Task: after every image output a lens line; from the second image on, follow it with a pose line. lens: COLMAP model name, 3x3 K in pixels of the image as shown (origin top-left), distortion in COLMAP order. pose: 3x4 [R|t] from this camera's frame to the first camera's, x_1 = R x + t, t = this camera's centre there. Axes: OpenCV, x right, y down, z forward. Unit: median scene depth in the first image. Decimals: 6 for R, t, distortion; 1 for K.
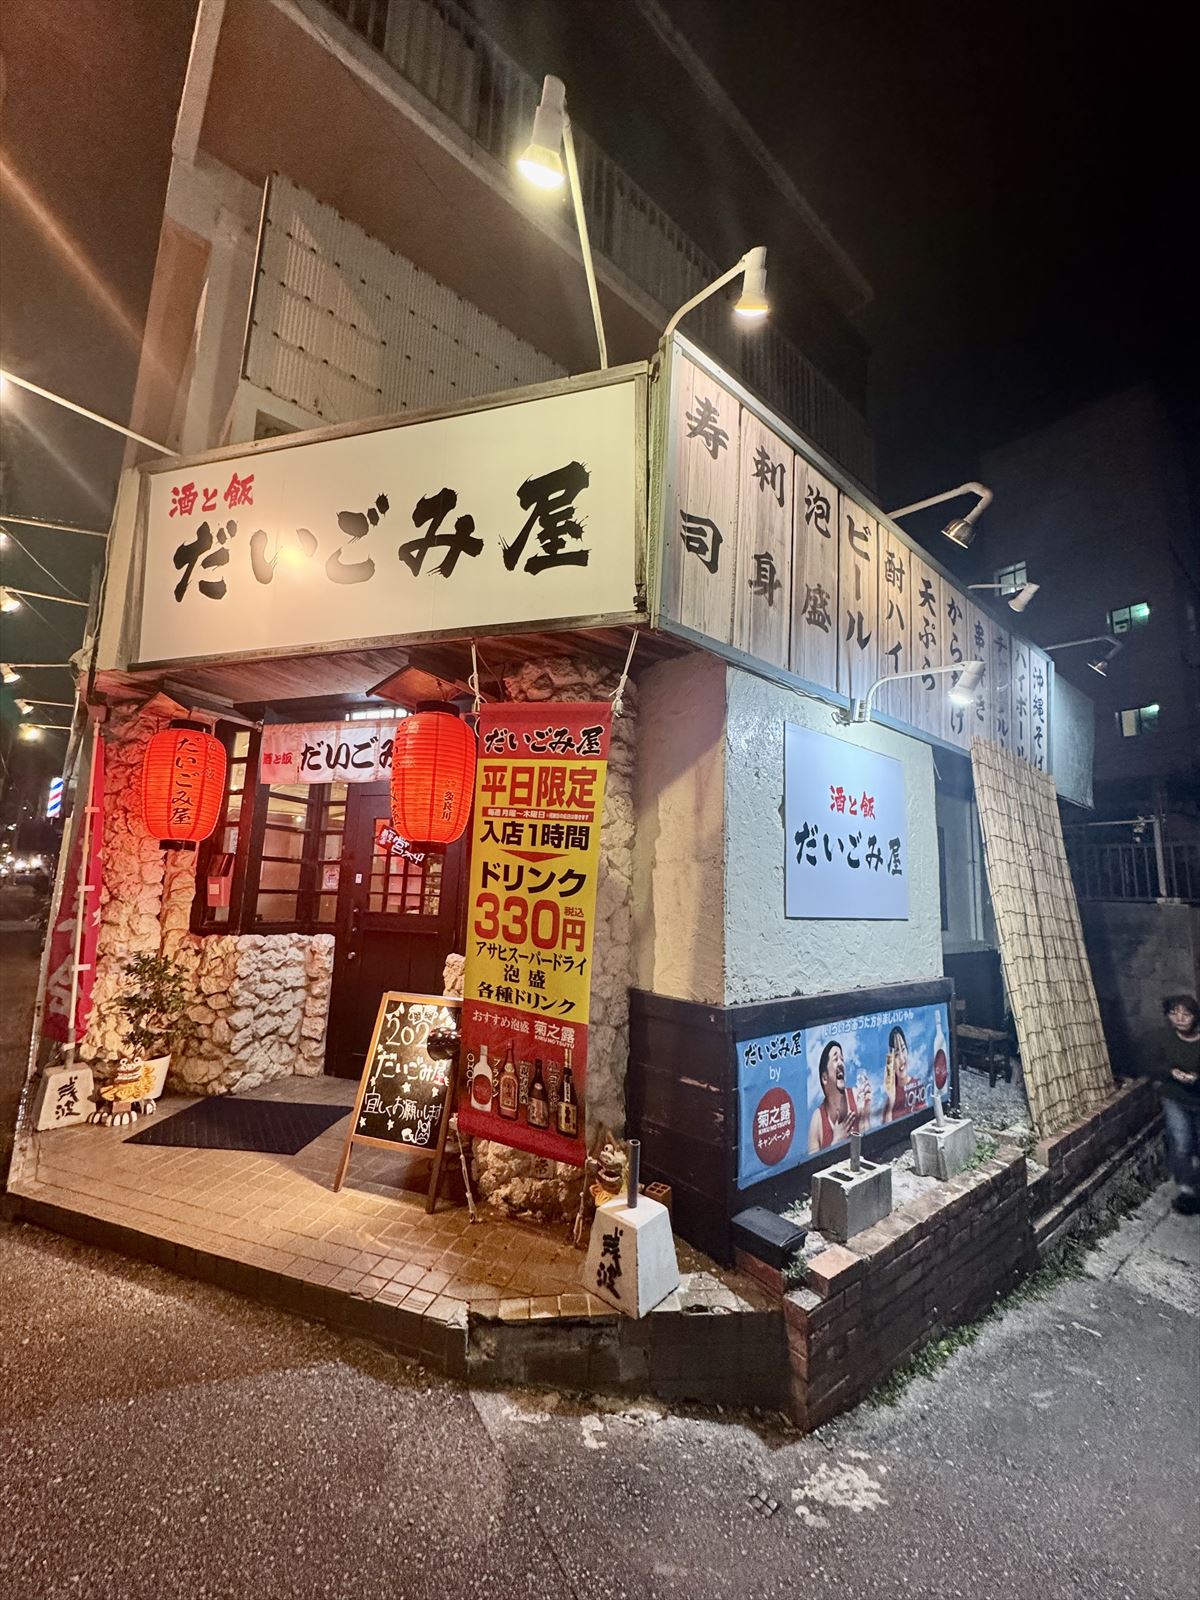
lens RADIAL K [[642.9, 0, 610.3], [0, 642.9, 799.0], [0, 0, 1]] dist [0.001123, -0.000348]
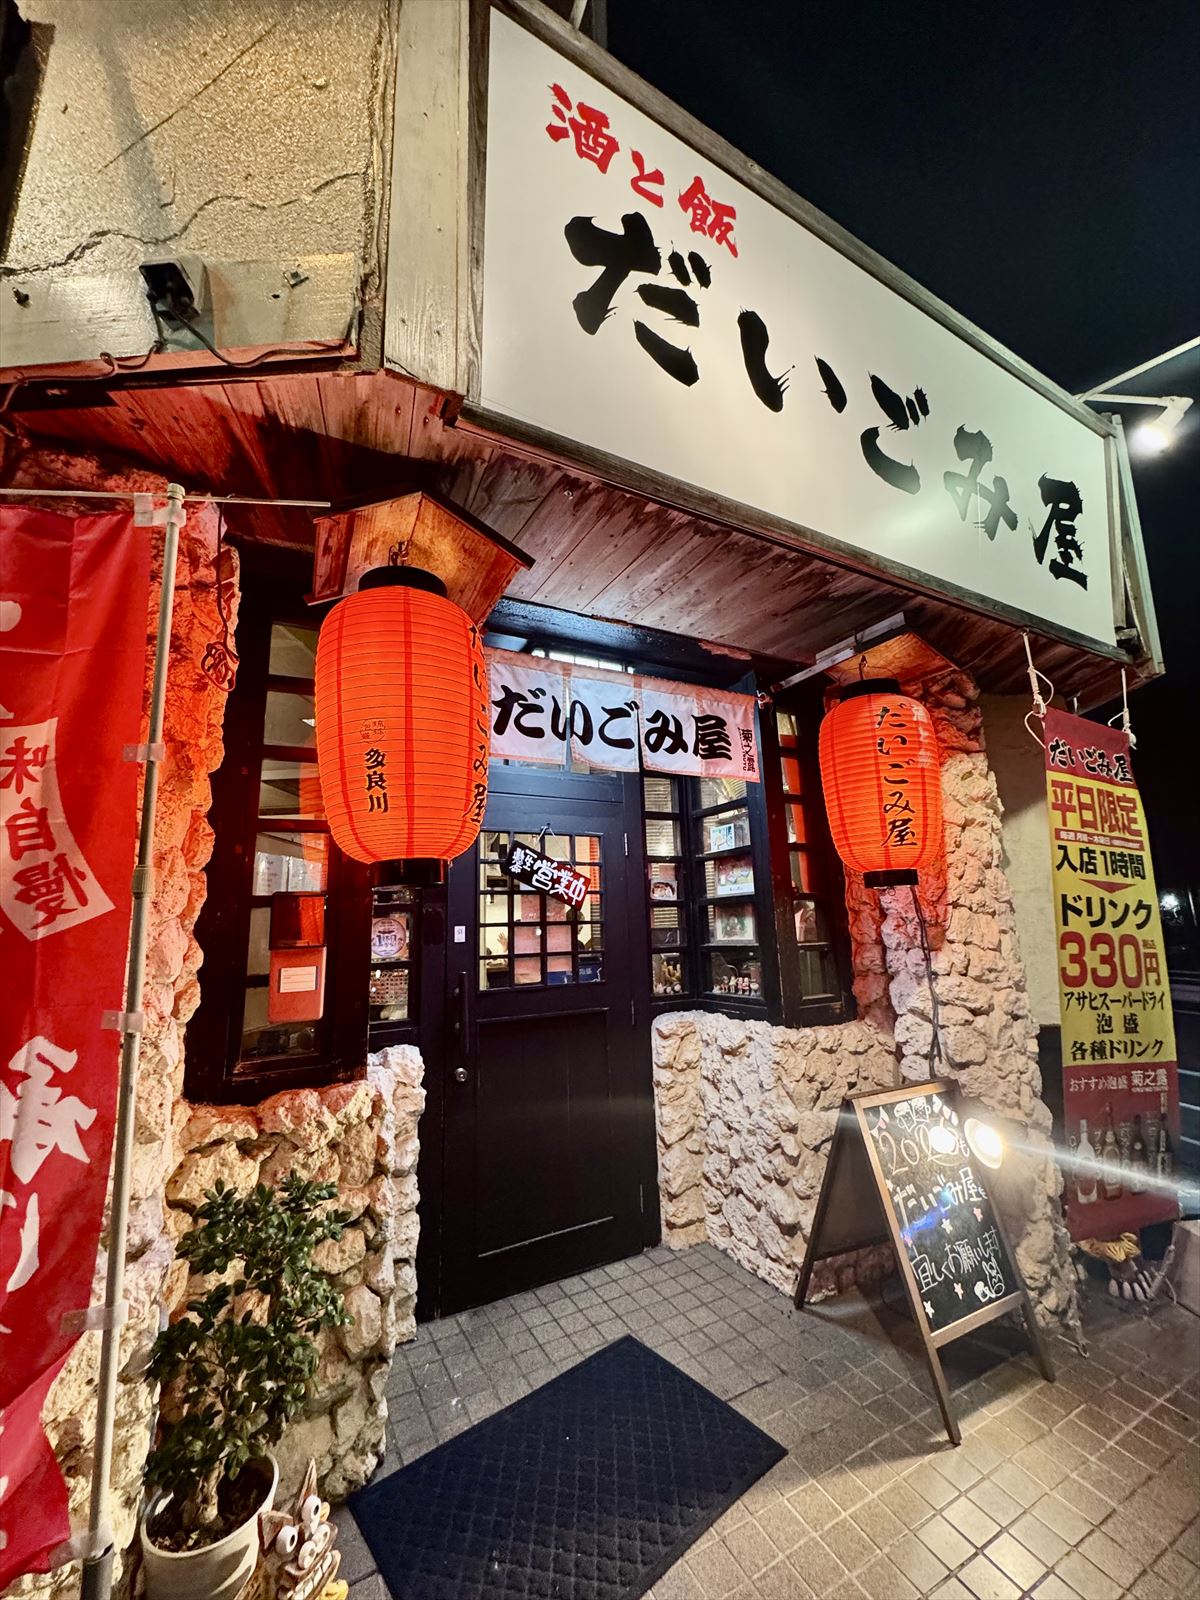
lens RADIAL K [[642.9, 0, 604.0], [0, 642.9, 796.9], [0, 0, 1]] dist [0.001123, -0.000348]
pose [[0.674074, 0.091475, 0.732978, -1.249428], [-0.052140, 0.995720, -0.076315, 0.068156], [-0.736821, 0.013224, 0.675958, 0.892909]]
